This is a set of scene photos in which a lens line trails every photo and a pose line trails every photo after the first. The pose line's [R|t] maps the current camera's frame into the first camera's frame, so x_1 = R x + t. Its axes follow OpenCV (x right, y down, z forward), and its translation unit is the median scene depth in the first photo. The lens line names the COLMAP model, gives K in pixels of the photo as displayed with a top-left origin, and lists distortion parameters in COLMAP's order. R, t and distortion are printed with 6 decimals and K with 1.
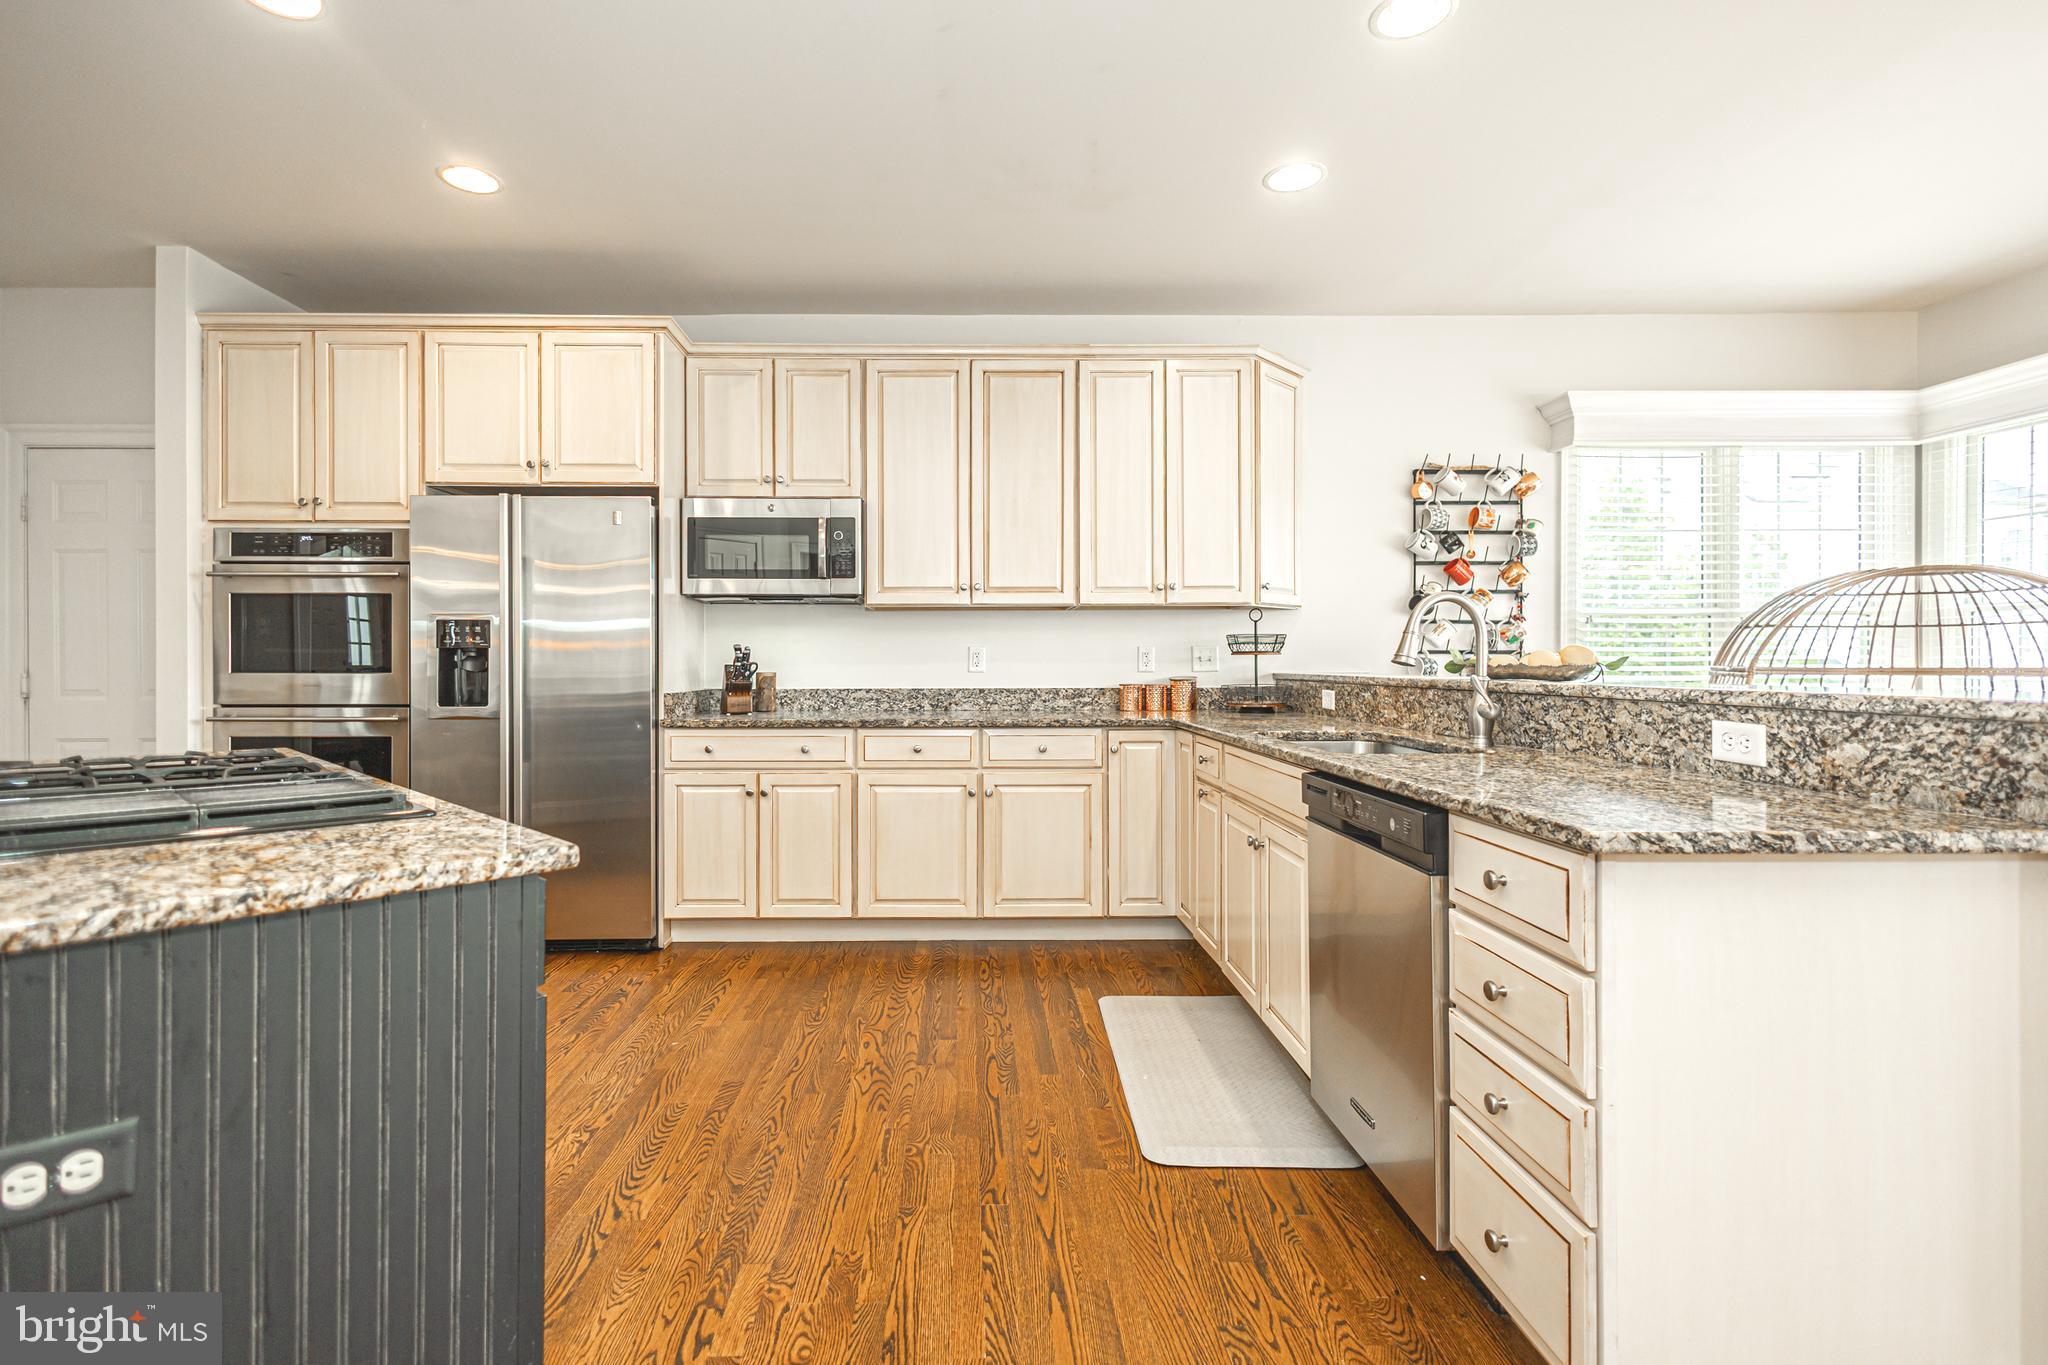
lens RADIAL K [[953.2, 0, 969.3], [0, 953.2, 672.9], [0, 0, 1]] dist [0.012091, -0.003384]
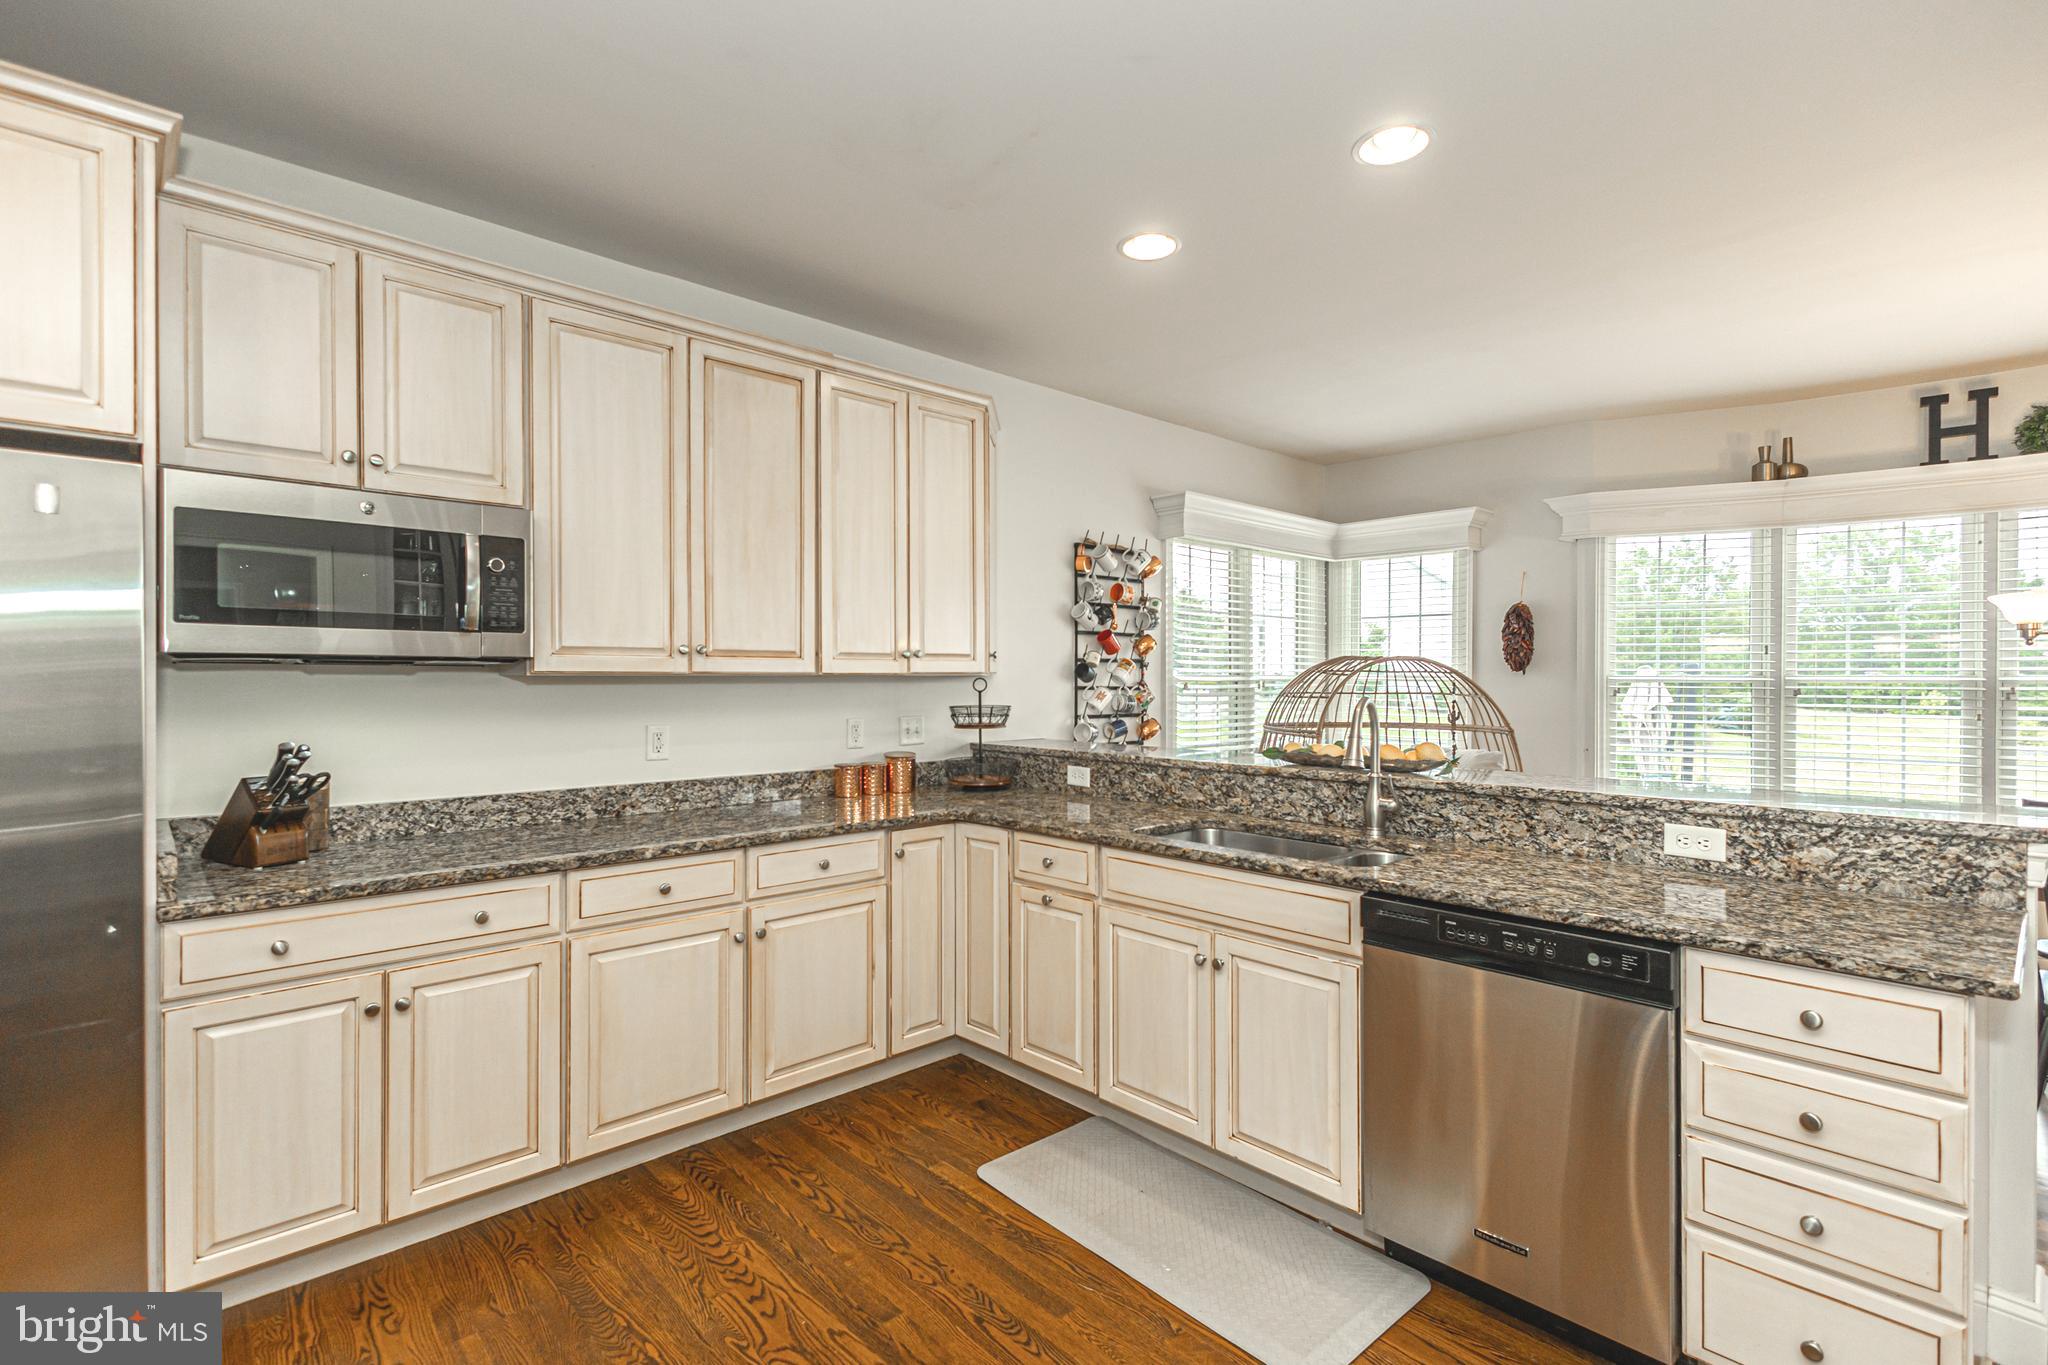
lens RADIAL K [[953.2, 0, 1023.0], [0, 953.2, 690.2], [0, 0, 1]] dist [0.012091, -0.003384]
pose [[0.735550, -0.007355, 0.677431, -0.327718], [0.006357, 0.999972, 0.003955, -0.064384], [-0.677441, 0.001398, 0.735576, 0.312967]]
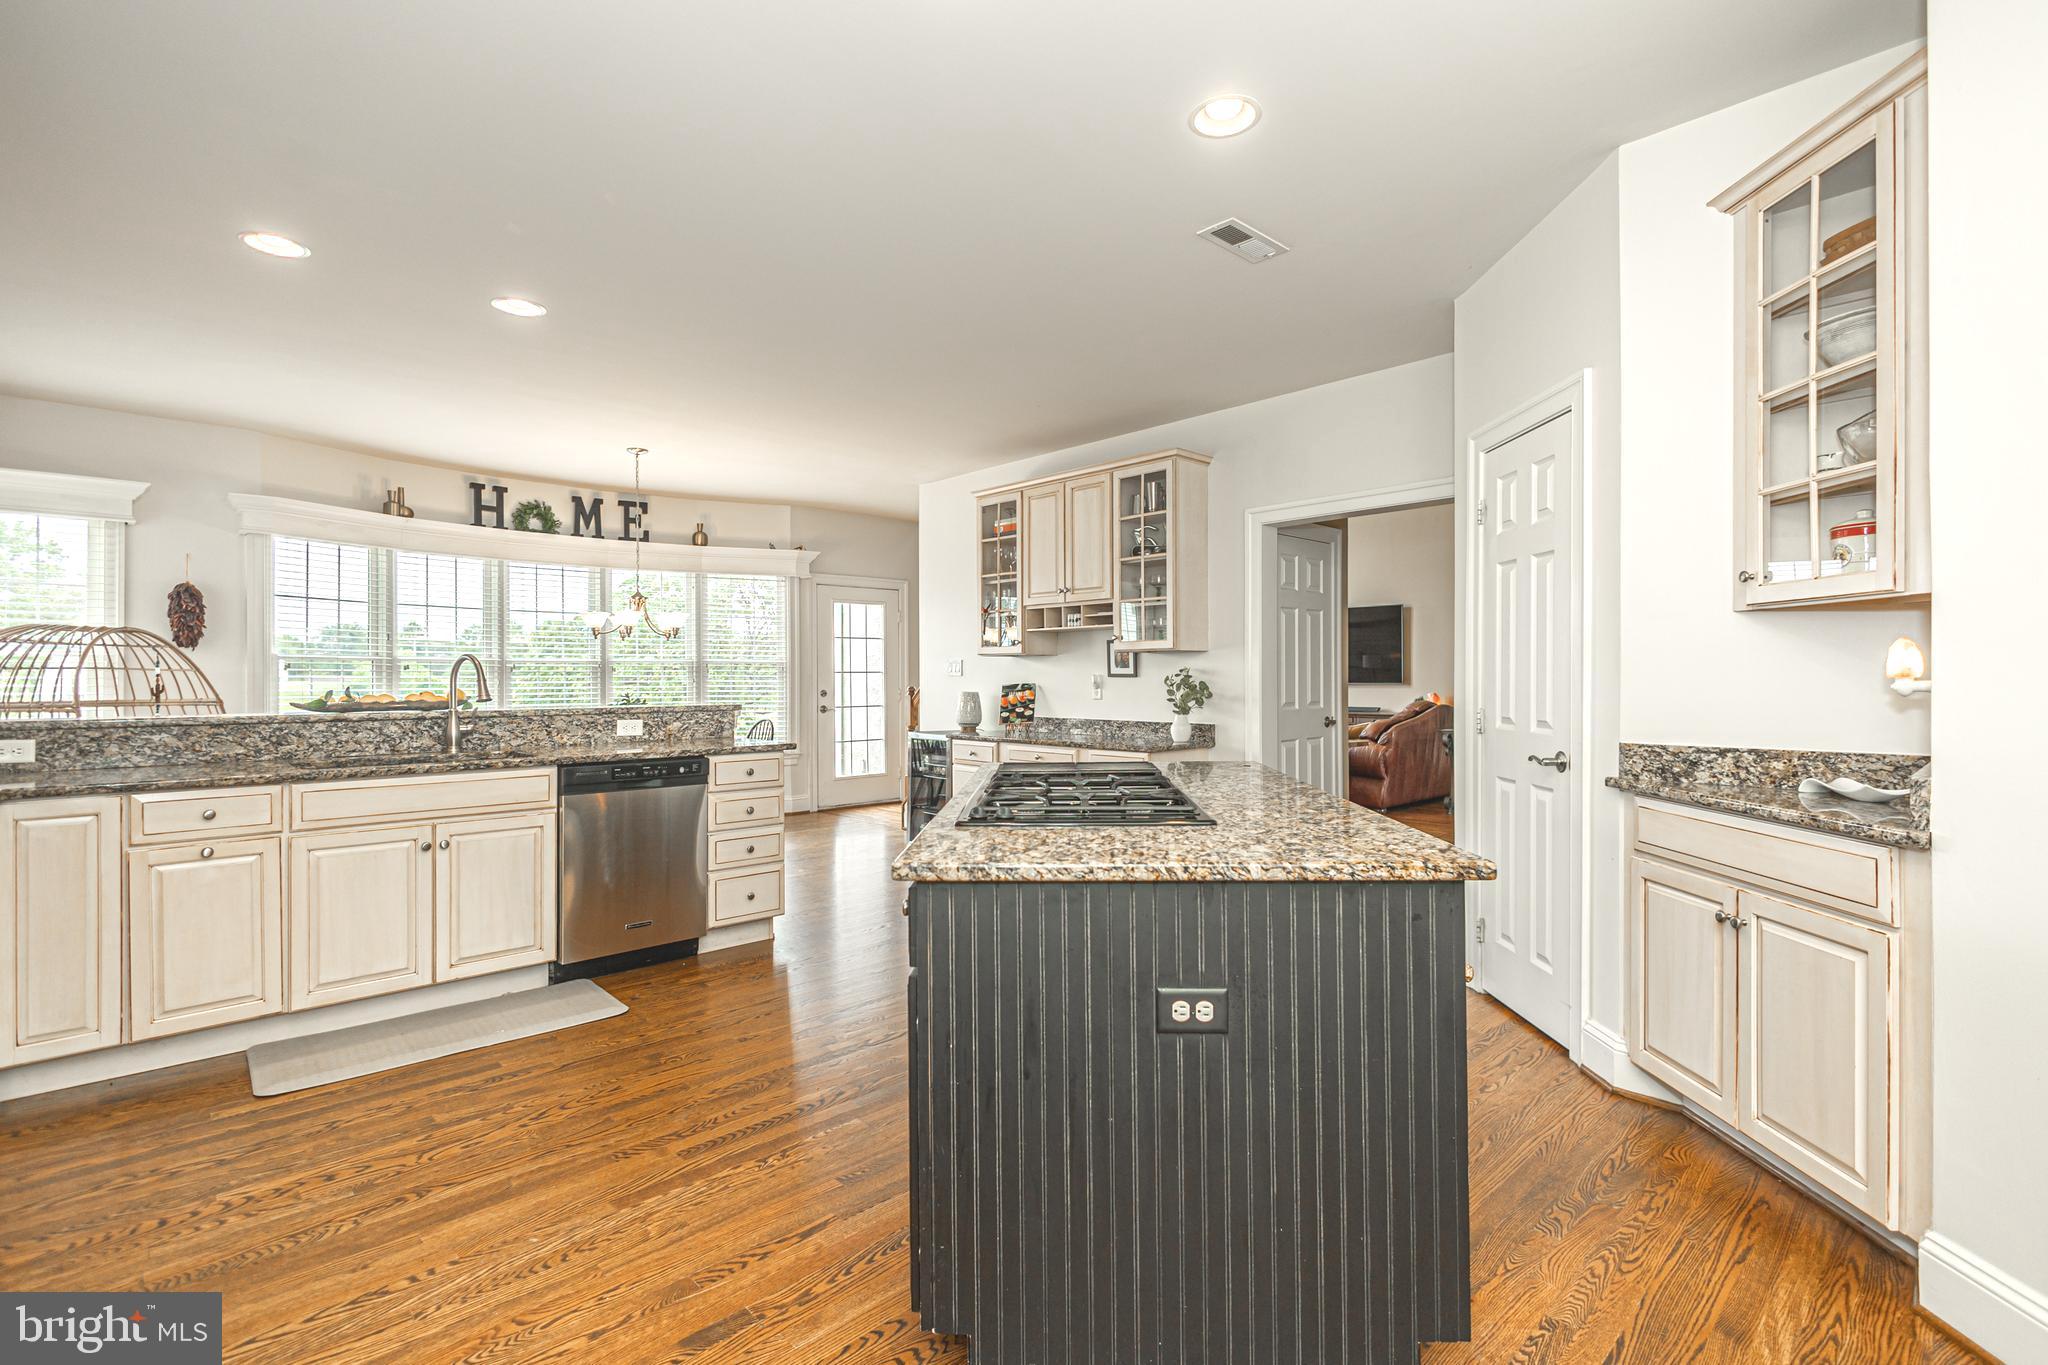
lens RADIAL K [[953.2, 0, 1032.9], [0, 953.2, 678.9], [0, 0, 1]] dist [0.012091, -0.003384]
pose [[-0.692893, -0.001600, 0.721039, -0.833529], [0.009910, 0.999882, 0.011742, -0.035845], [-0.720972, 0.015282, -0.692795, 0.929023]]
